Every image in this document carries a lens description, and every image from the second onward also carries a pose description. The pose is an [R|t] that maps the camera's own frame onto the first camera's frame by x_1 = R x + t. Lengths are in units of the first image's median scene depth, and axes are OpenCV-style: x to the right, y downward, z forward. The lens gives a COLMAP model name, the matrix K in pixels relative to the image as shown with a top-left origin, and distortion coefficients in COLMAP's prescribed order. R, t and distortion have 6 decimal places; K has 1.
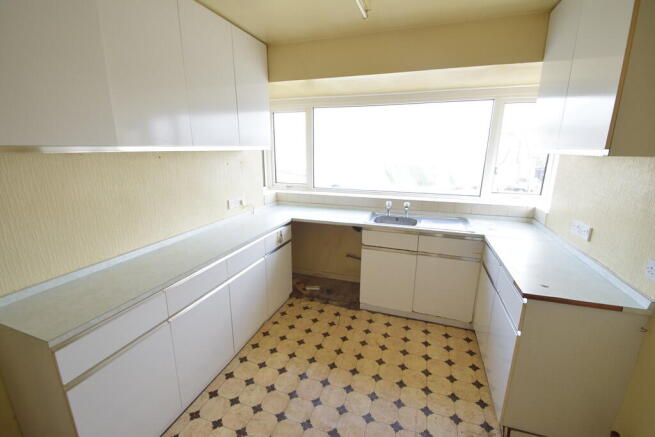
lens RADIAL K [[290.6, 0, 322.2], [0, 290.6, 215.4], [0, 0, 1]] dist [0.028661, -0.019059]
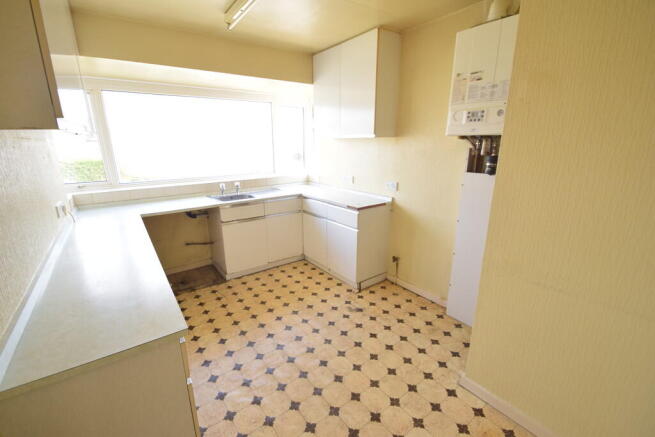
lens RADIAL K [[290.6, 0, 322.2], [0, 290.6, 215.4], [0, 0, 1]] dist [0.028661, -0.019059]
pose [[0.572945, -0.213640, 0.791260, -0.571567], [0.197692, 0.972947, 0.119549, 0.016606], [-0.795394, 0.087931, 0.599680, 0.012888]]
